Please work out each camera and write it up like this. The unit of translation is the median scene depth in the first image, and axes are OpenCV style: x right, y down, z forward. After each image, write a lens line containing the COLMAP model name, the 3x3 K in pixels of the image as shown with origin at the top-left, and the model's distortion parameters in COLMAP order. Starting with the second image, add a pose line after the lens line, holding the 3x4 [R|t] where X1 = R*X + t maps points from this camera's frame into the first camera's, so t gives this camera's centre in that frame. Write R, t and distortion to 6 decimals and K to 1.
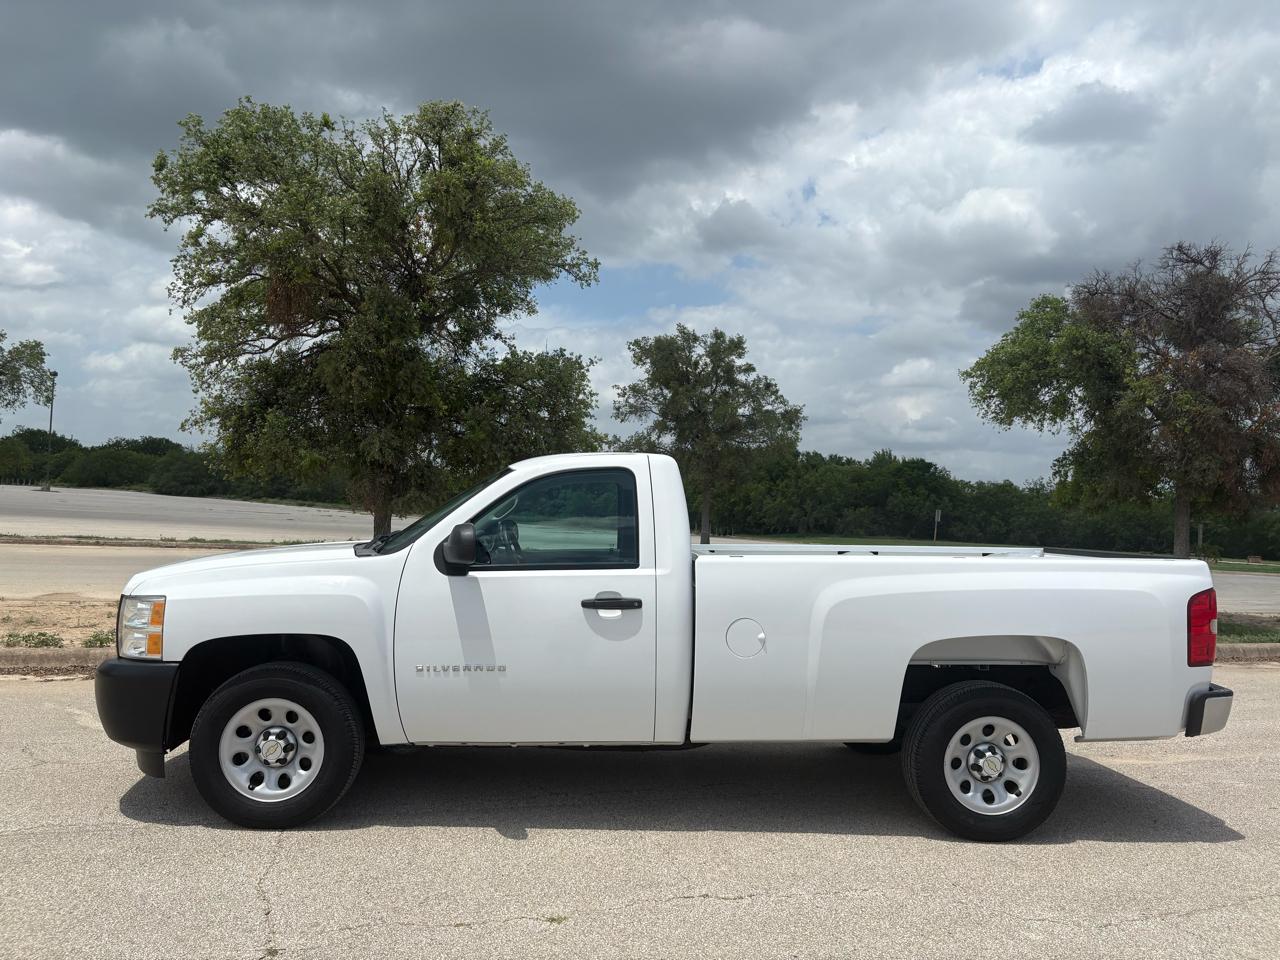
lens RADIAL K [[981.5, 0, 638.5], [0, 981.5, 480.1], [0, 0, 1]] dist [0.033719, -0.036221]
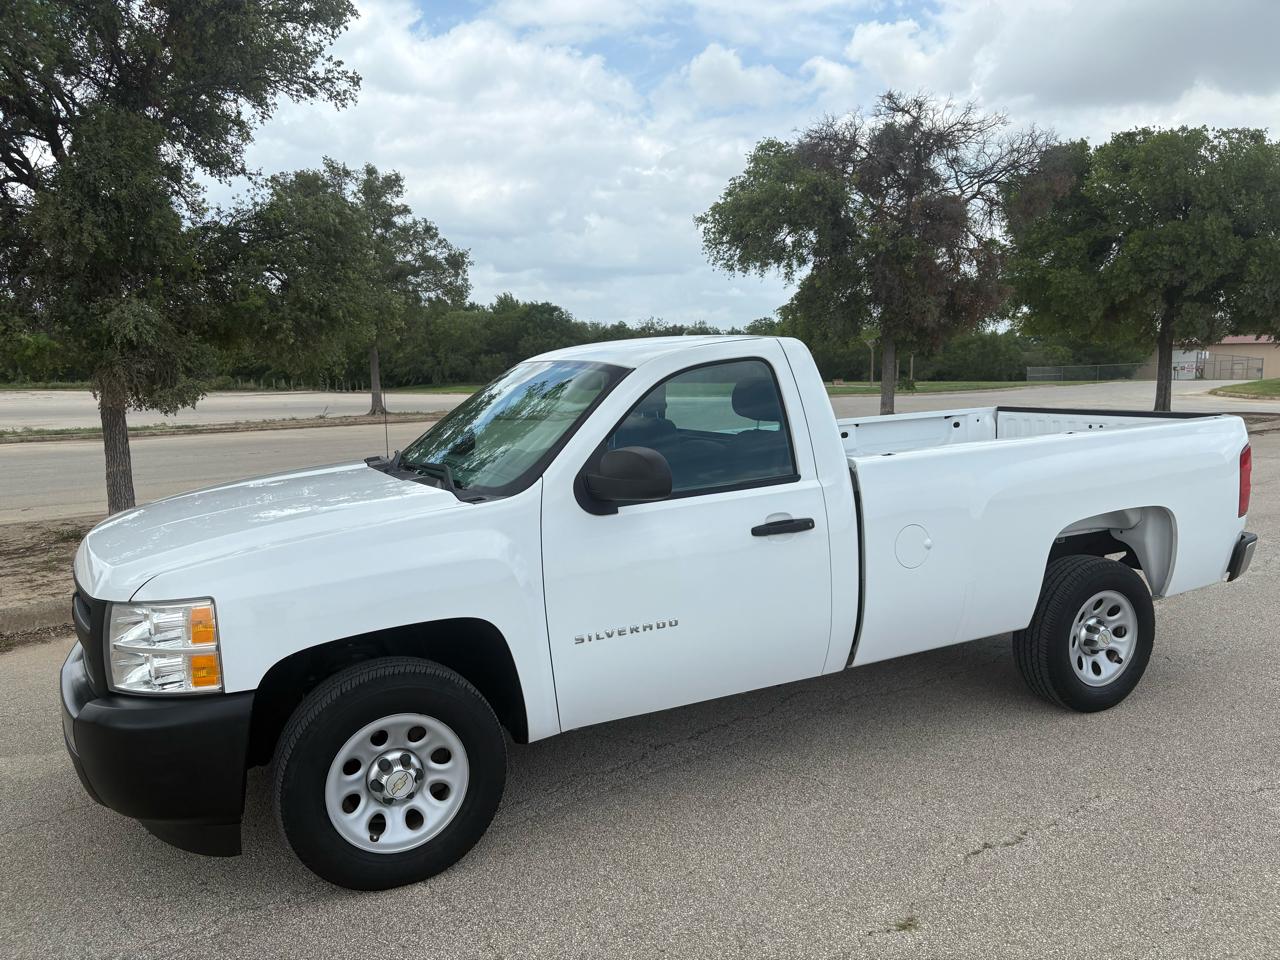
lens RADIAL K [[981.5, 0, 639.7], [0, 981.5, 482.6], [0, 0, 1]] dist [0.033719, -0.036221]
pose [[0.920383, -0.100354, 0.377921, -0.431483], [0.038897, 0.985209, 0.166885, -0.050964], [-0.389079, -0.138898, 0.910673, 0.291531]]
